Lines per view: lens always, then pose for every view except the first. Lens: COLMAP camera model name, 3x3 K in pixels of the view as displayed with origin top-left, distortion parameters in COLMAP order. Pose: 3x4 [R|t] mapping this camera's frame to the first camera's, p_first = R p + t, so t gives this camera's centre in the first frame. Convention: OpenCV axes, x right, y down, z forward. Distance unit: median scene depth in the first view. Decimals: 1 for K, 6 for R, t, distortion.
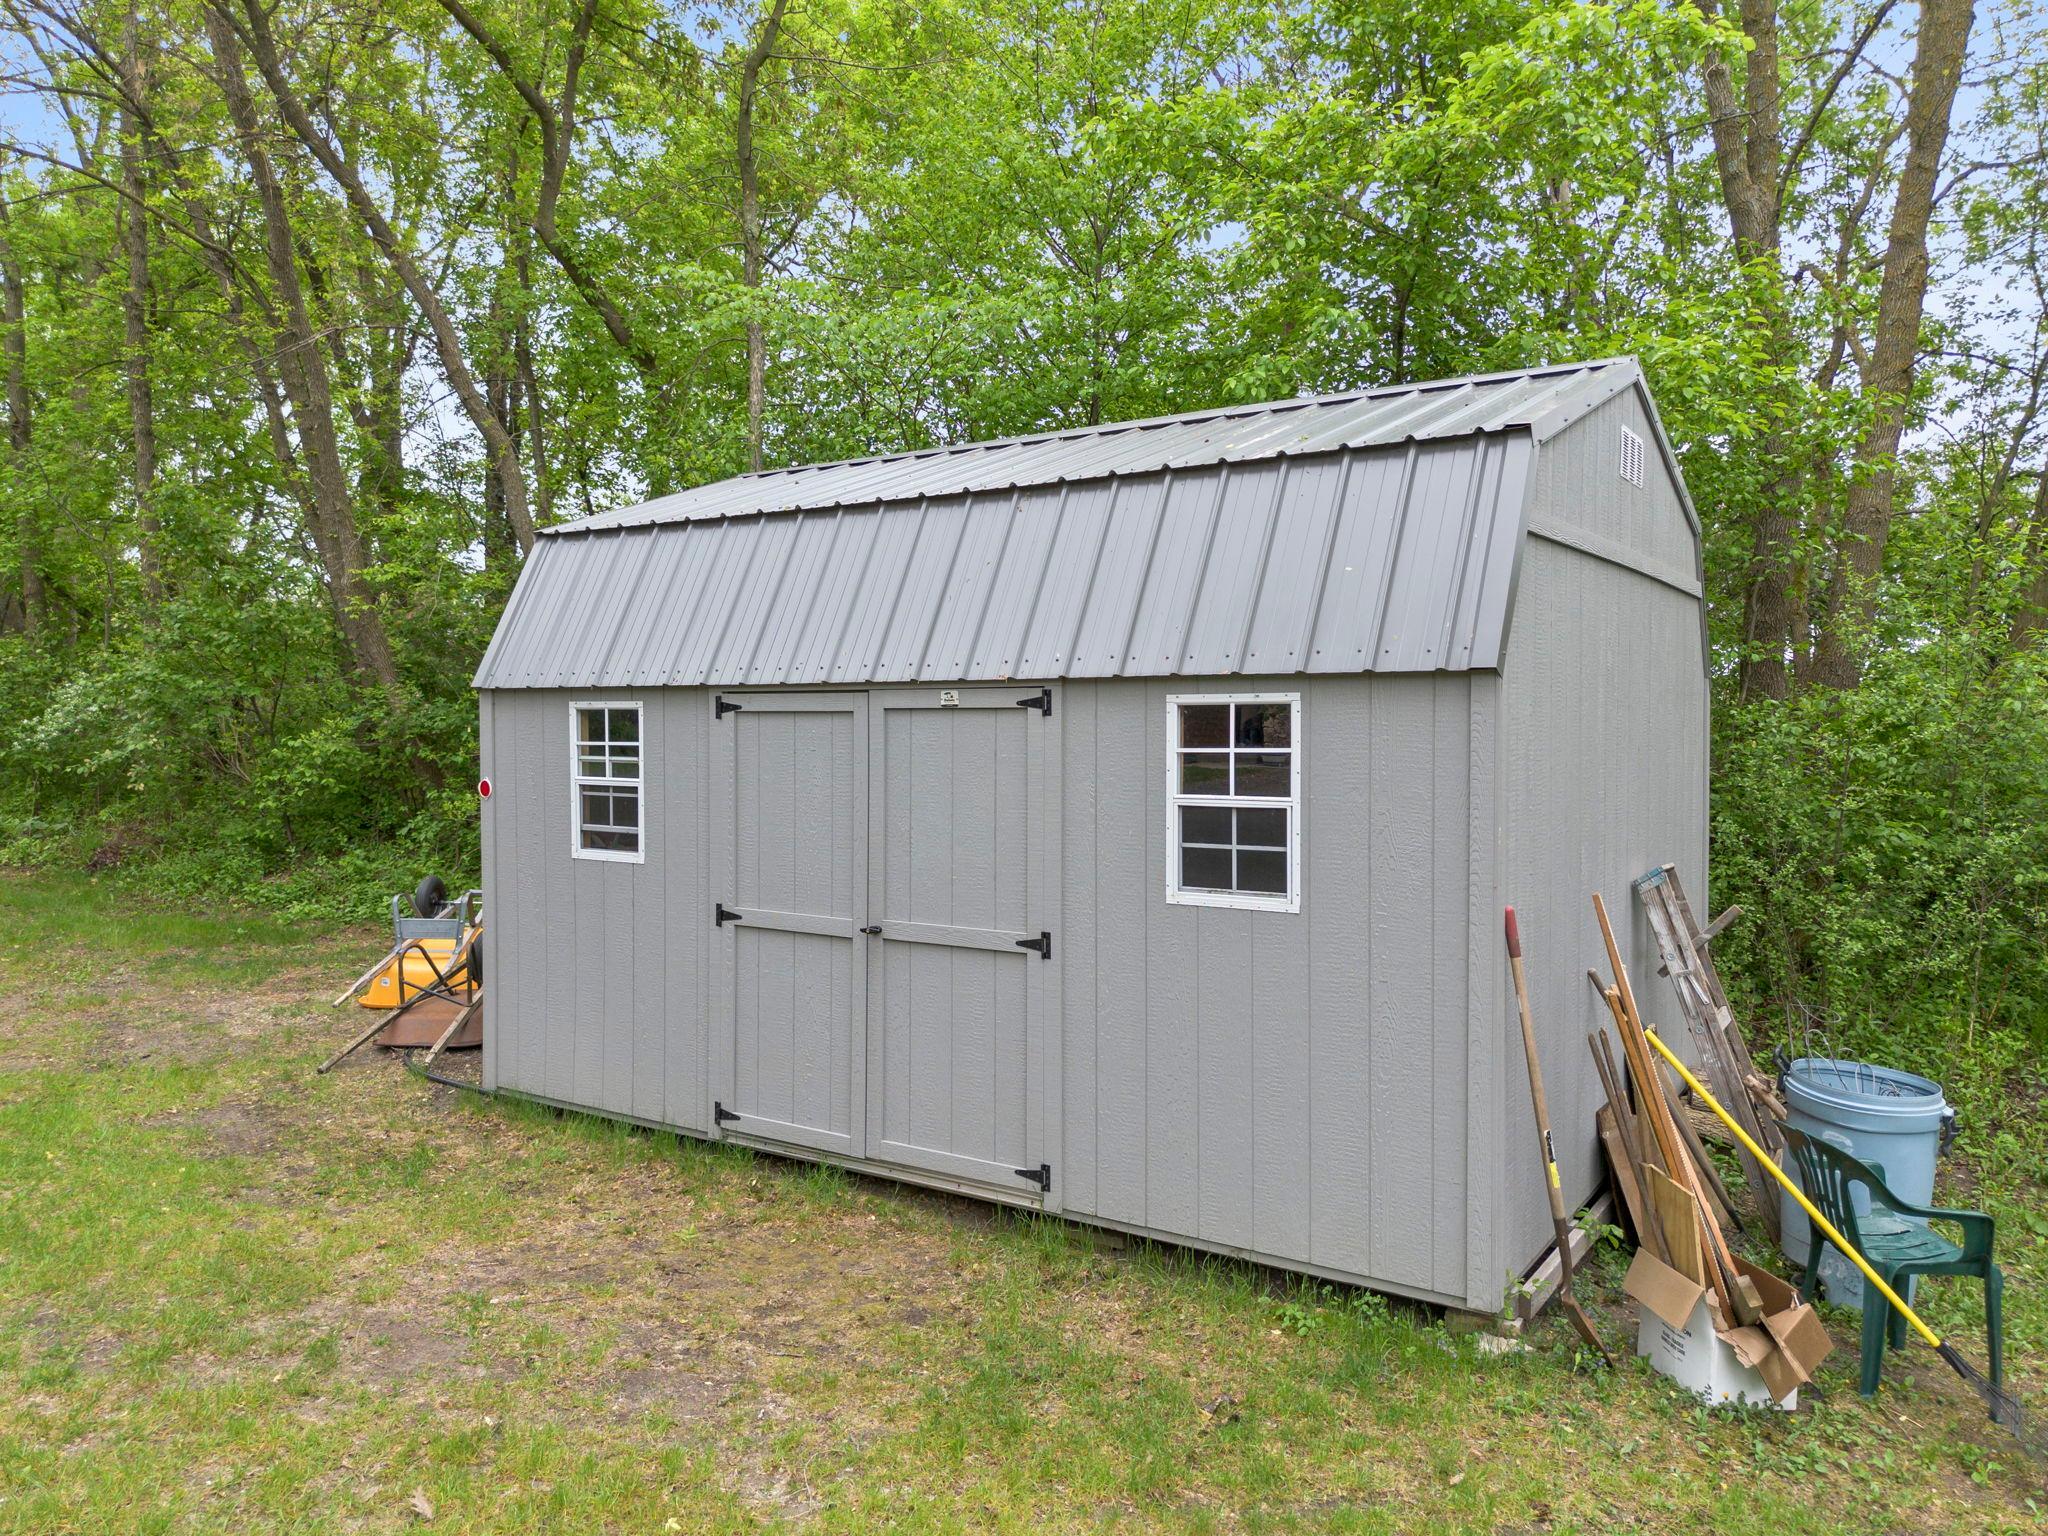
lens RADIAL K [[1486.1, 0, 1001.7], [0, 1486.1, 761.5], [0, 0, 1]] dist [0.073617, -0.065299]
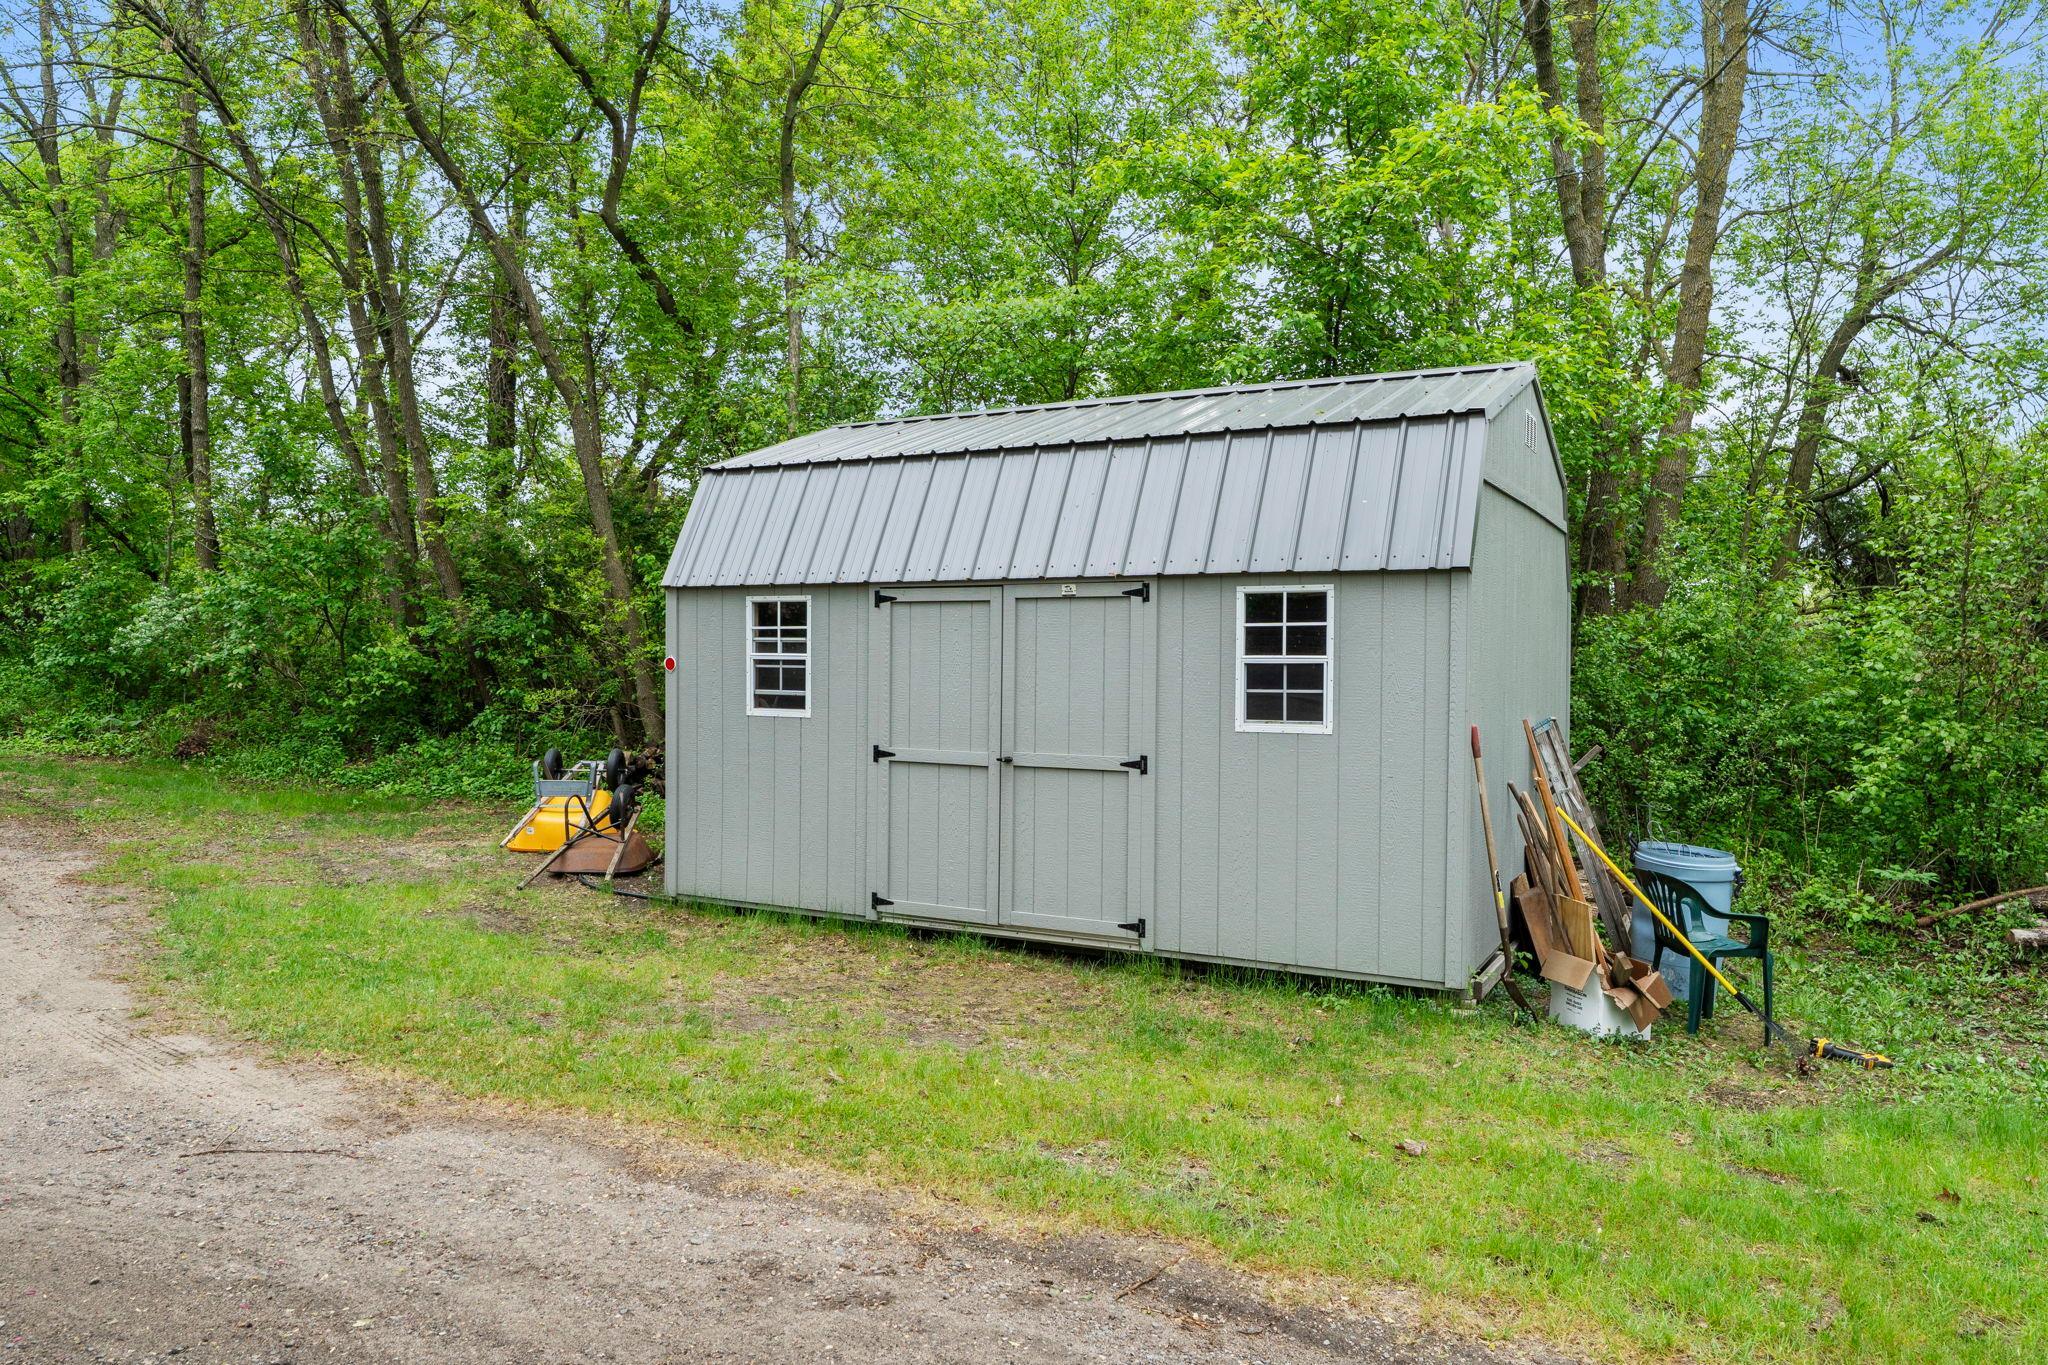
lens RADIAL K [[1412.0, 0, 993.9], [0, 1412.0, 683.7], [0, 0, 1]] dist [-0.005563, 0.002792]
pose [[0.996191, 0.006694, 0.086940, -0.204161], [-0.005873, 0.999936, -0.009699, 0.054077], [-0.086999, 0.009152, 0.996166, -0.289119]]
